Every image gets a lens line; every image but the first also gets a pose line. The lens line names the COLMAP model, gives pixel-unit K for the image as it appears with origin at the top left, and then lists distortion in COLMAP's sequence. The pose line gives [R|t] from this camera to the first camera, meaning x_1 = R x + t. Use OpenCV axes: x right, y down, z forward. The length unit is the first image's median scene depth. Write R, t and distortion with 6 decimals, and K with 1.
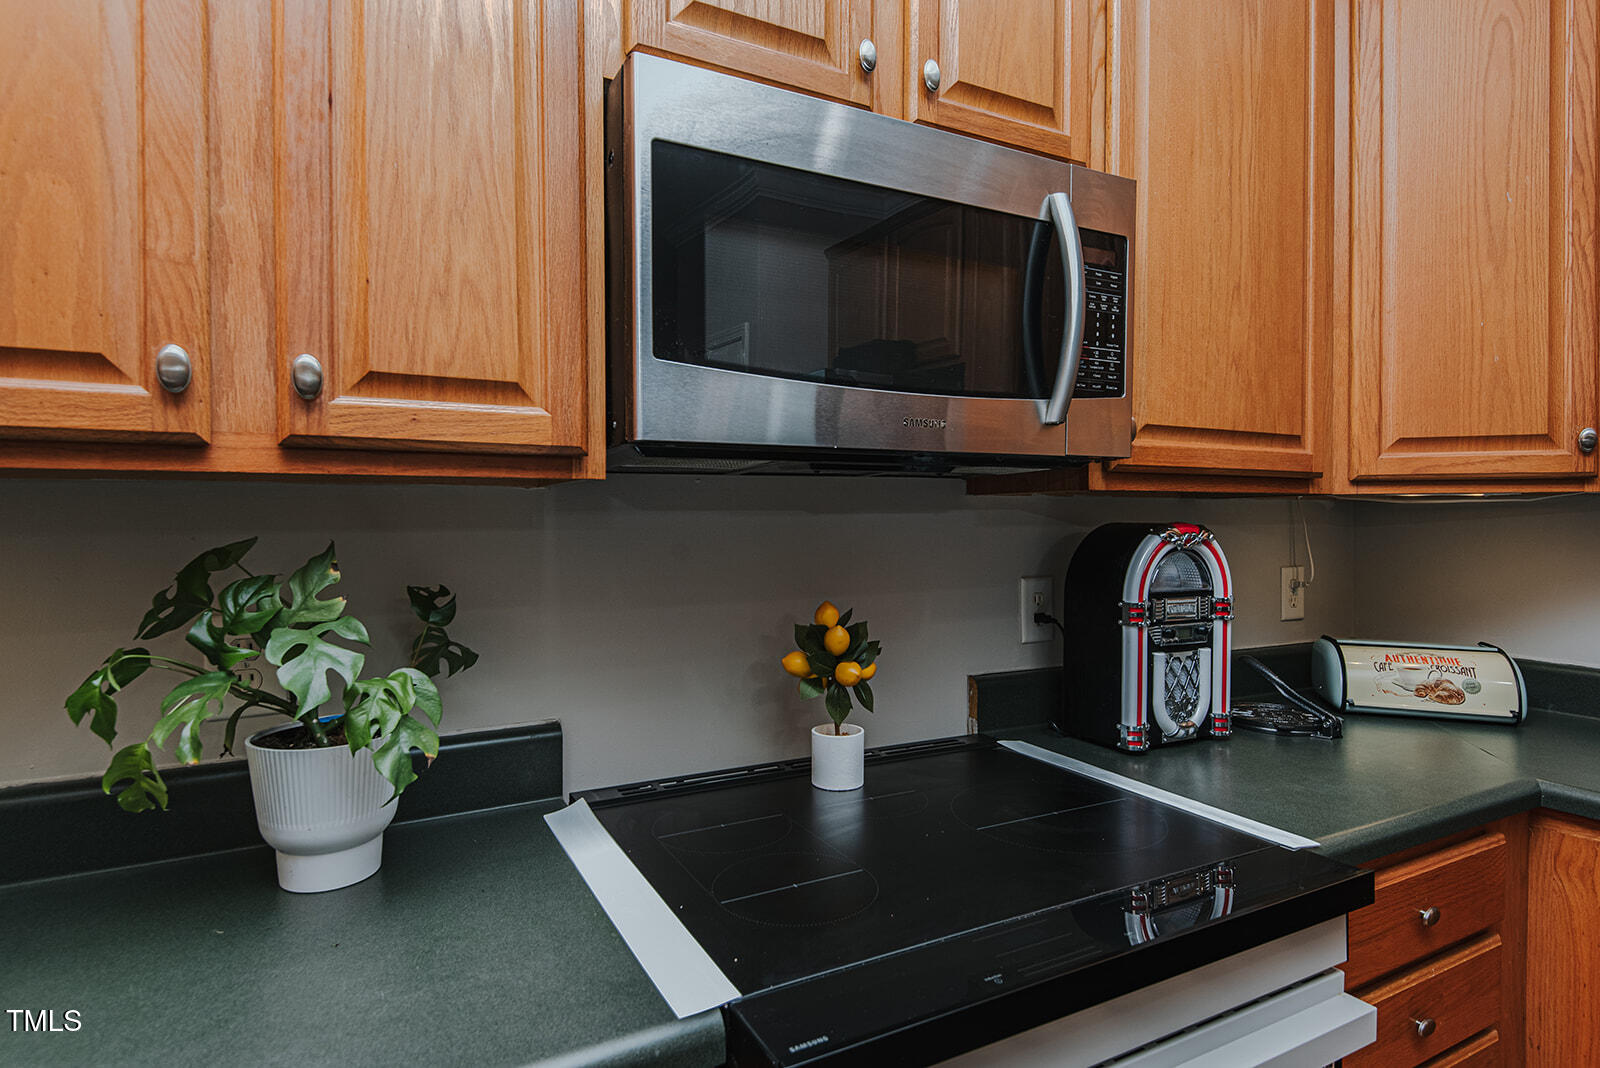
lens RADIAL K [[873.7, 0, 796.8], [0, 873.7, 532.8], [0, 0, 1]] dist [-0.003650, -0.012309]
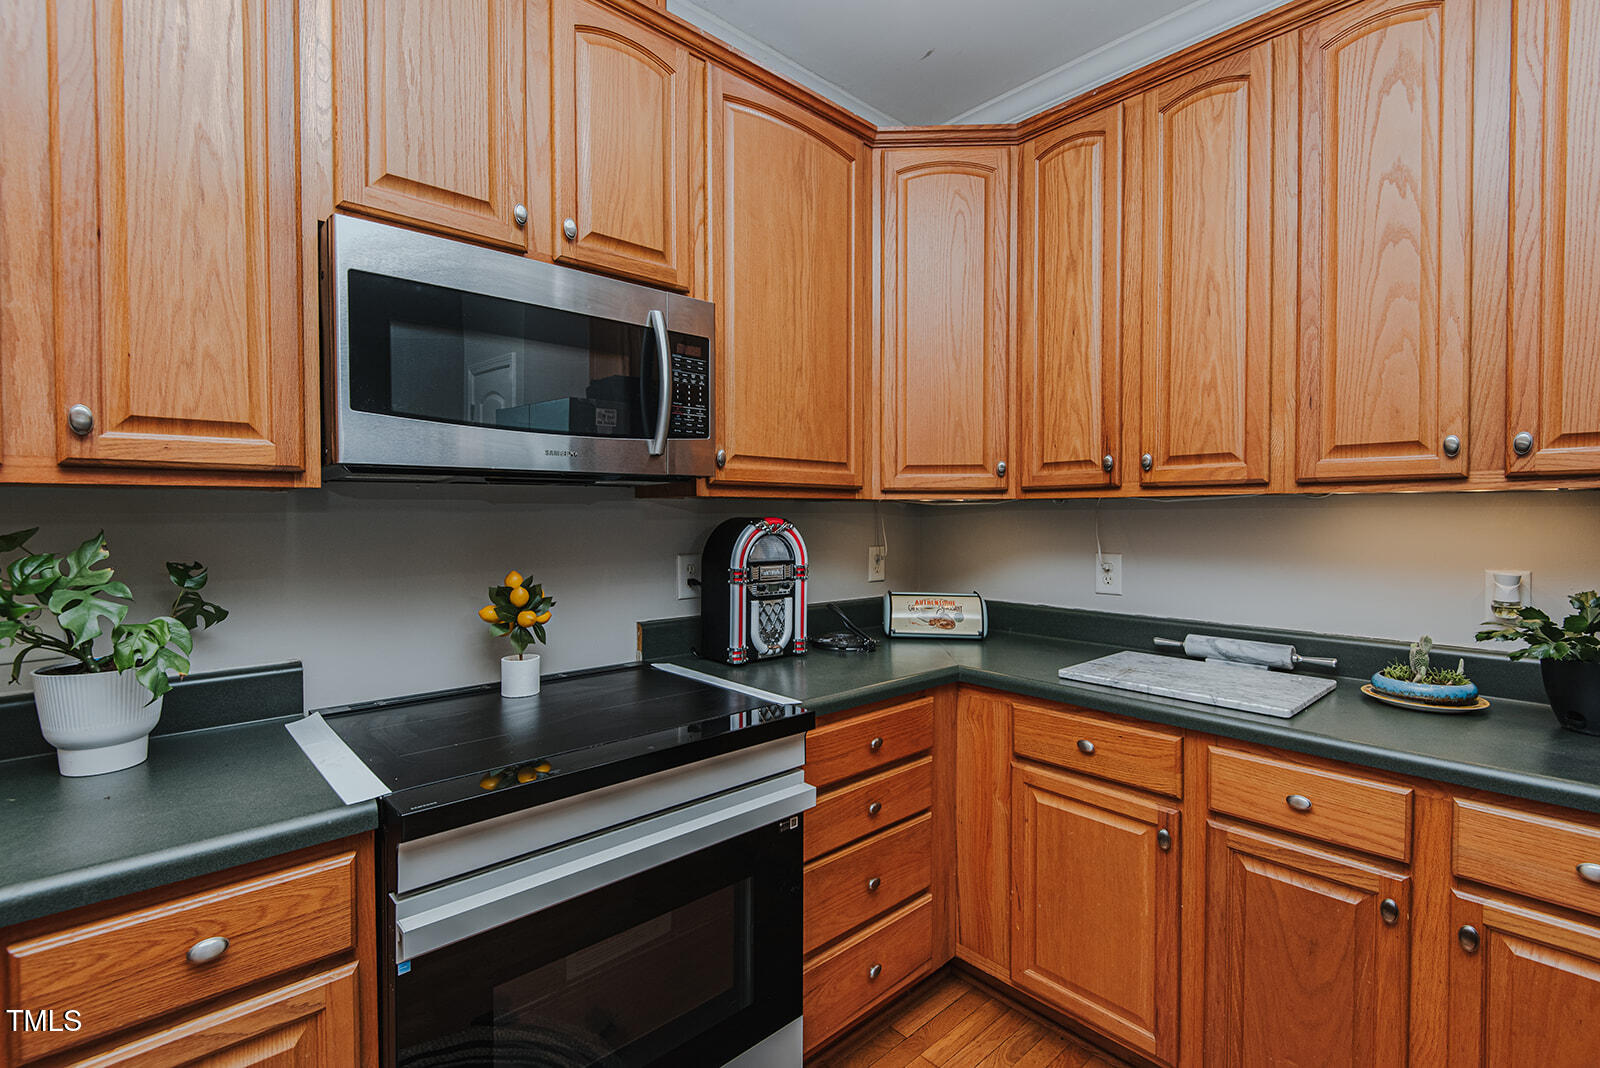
lens RADIAL K [[741.7, 0, 829.2], [0, 741.7, 532.0], [0, 0, 1]] dist [-0.012066, -0.005237]
pose [[0.958971, -0.006554, 0.283428, 0.217979], [0.005076, 0.999969, 0.005948, 0.009852], [-0.283459, -0.004266, 0.958975, -0.388889]]
